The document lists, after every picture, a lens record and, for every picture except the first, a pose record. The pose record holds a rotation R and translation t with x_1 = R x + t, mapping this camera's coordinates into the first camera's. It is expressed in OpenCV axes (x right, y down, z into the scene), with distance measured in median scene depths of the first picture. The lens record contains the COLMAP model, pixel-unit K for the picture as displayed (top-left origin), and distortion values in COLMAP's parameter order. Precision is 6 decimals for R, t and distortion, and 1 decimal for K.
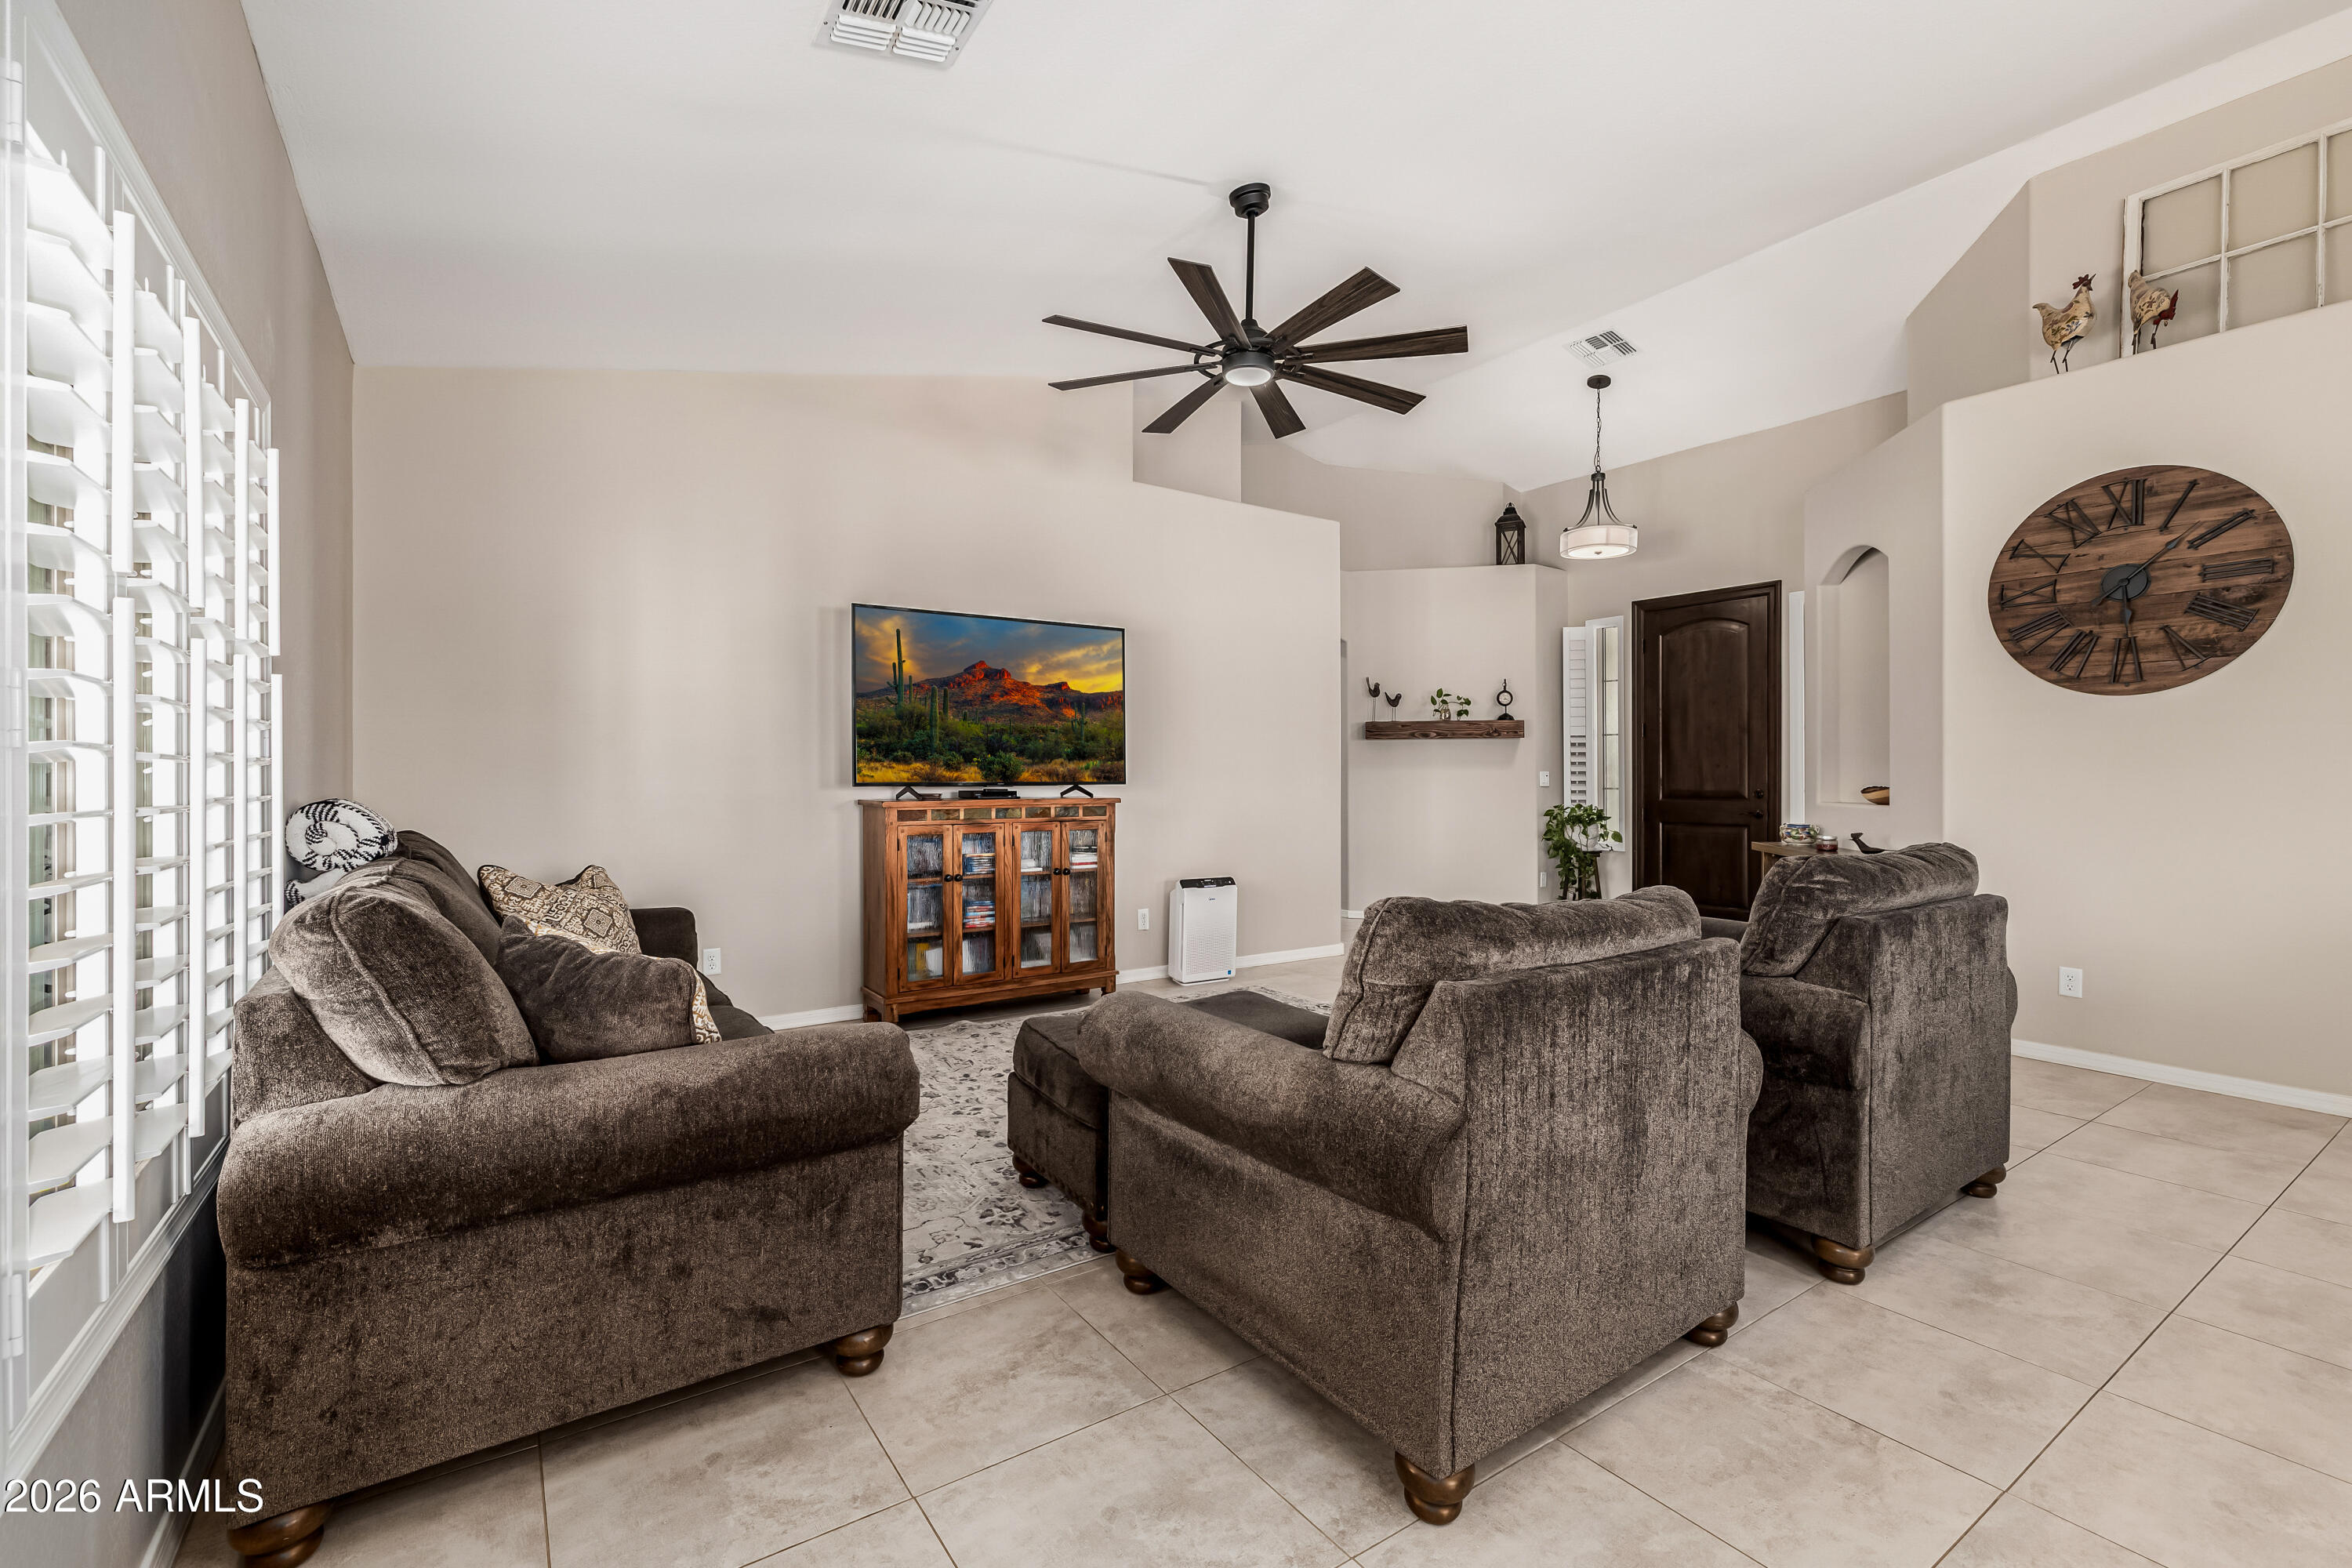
lens RADIAL K [[1030.2, 0, 1176.6], [0, 1030.2, 769.5], [0, 0, 1]] dist [-0.000583, -0.000012]
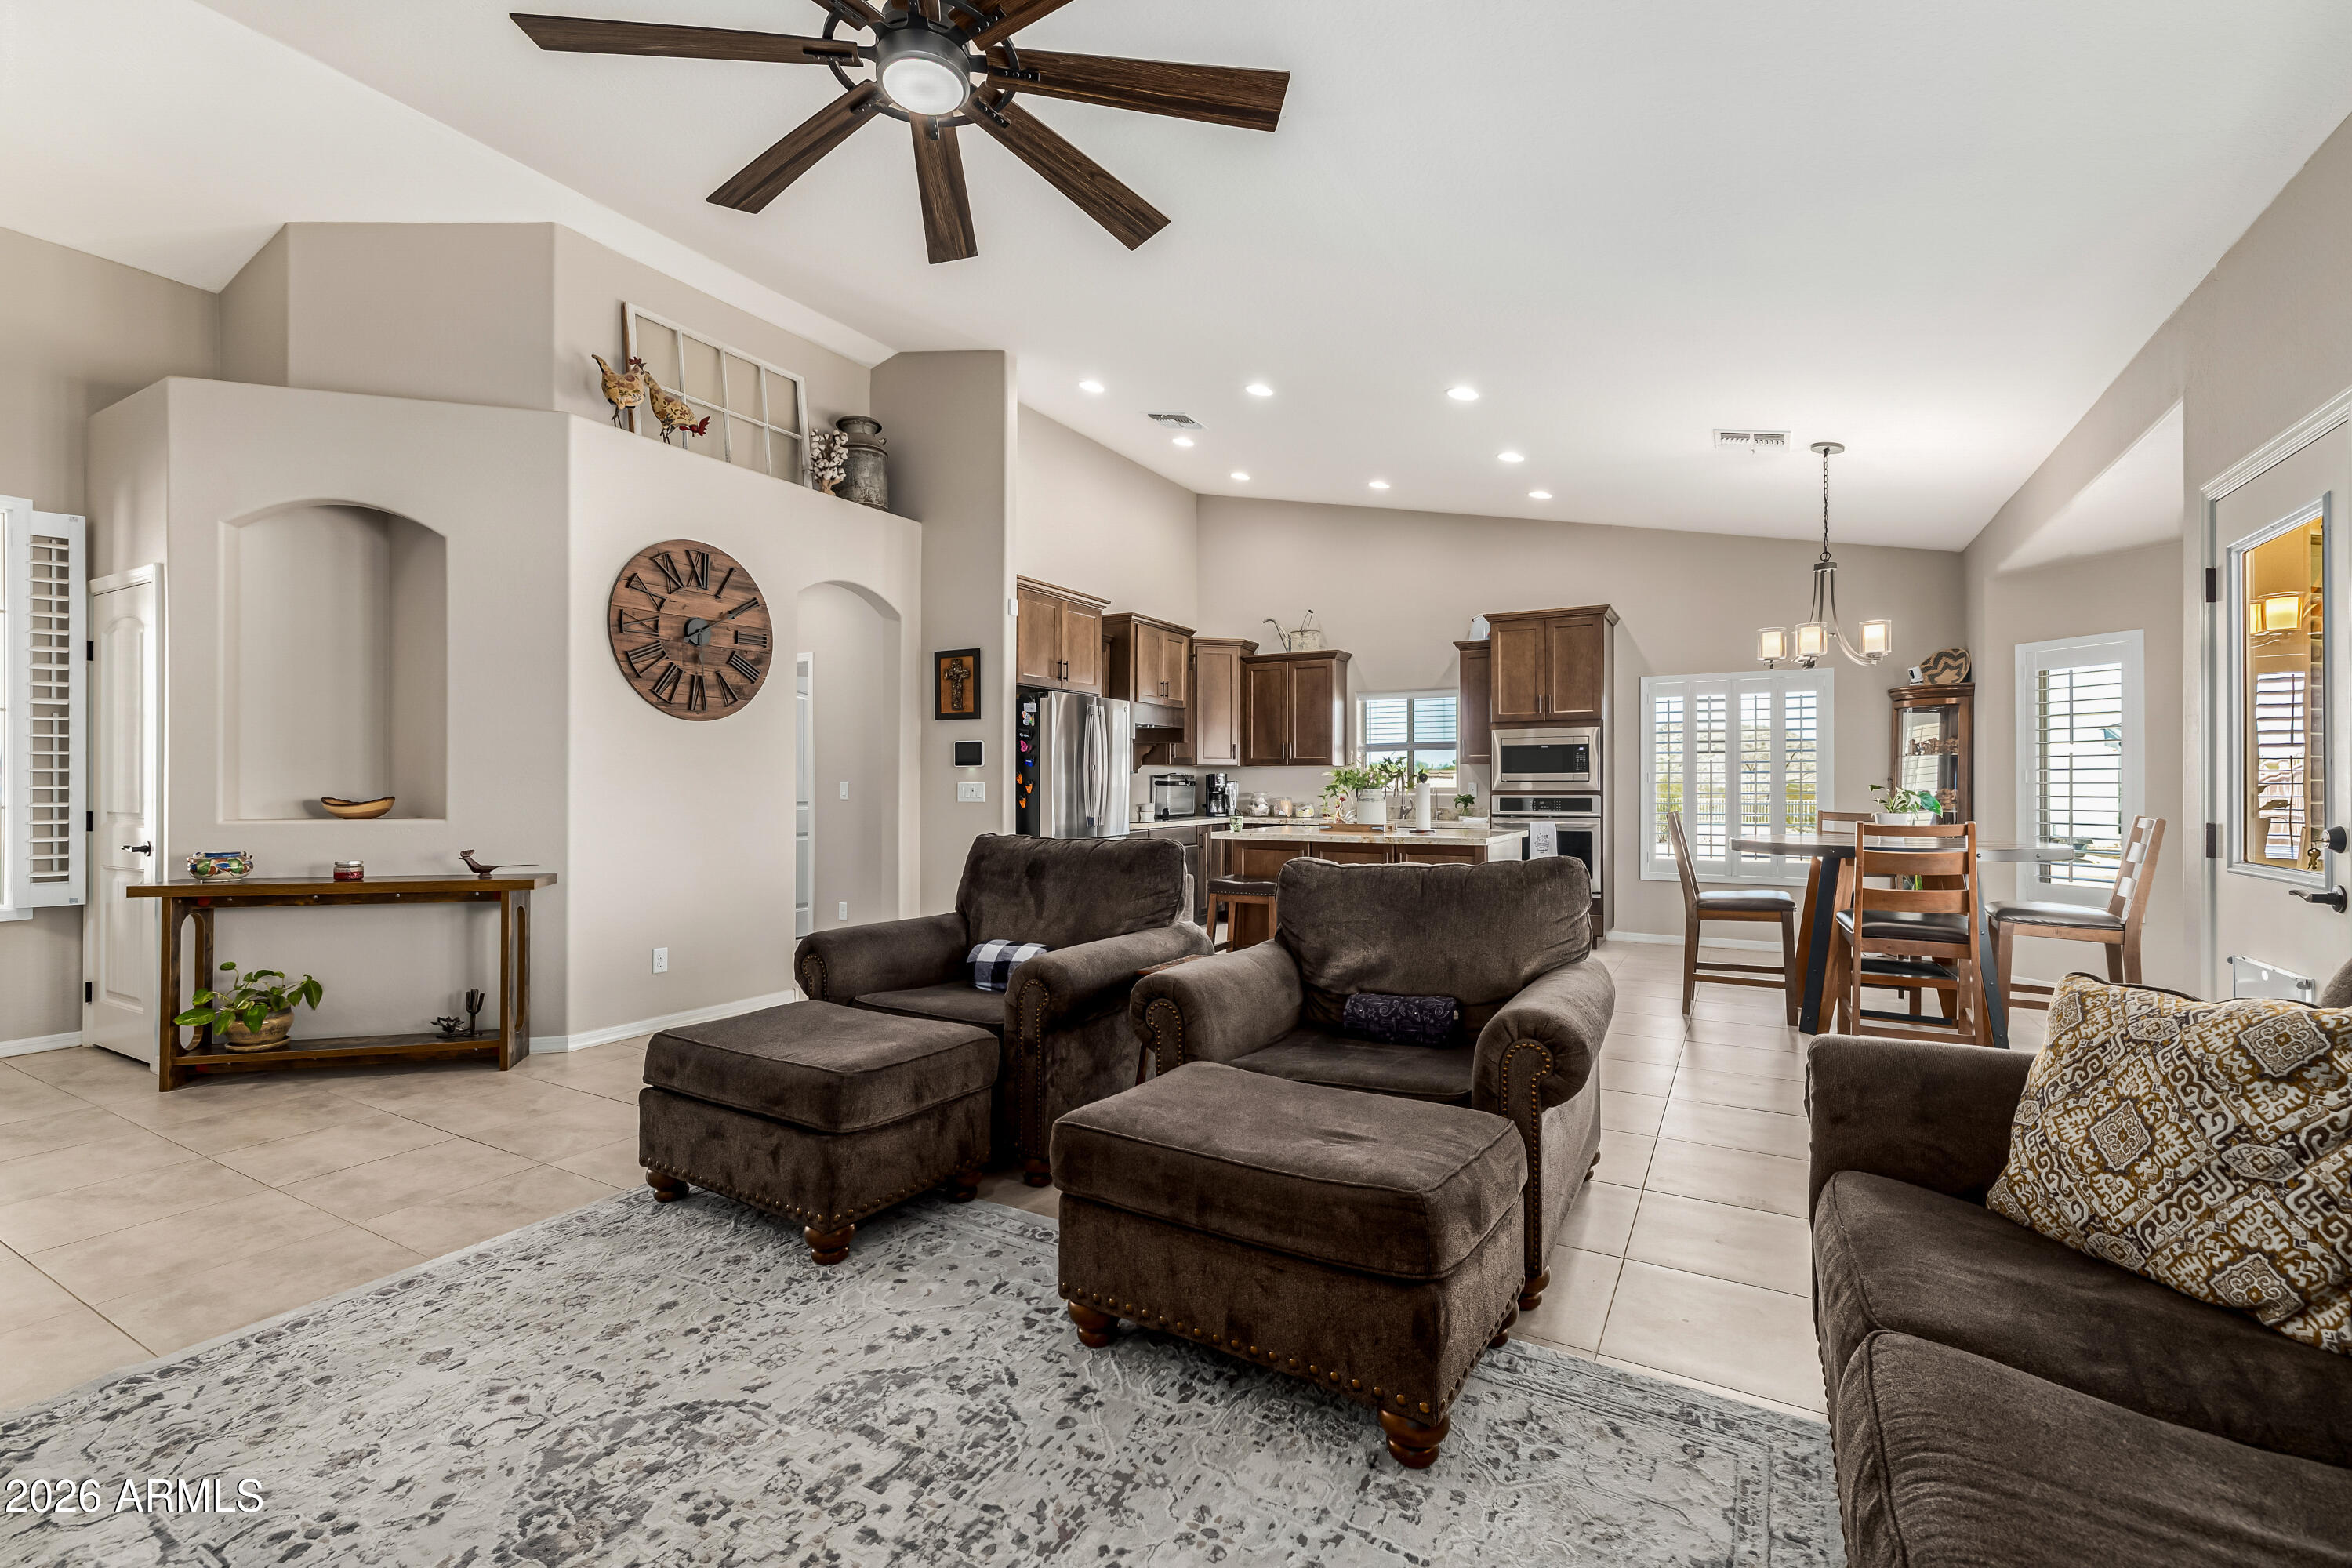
lens RADIAL K [[1012.5, 0, 1176.0], [0, 1012.5, 784.0], [0, 0, 1]] dist [0.001970, 0.000230]
pose [[-0.433802, 0.002944, 0.901003, -0.448903], [-0.007412, 0.999949, -0.006836, 0.008864], [-0.900978, -0.009644, -0.433758, 1.010827]]
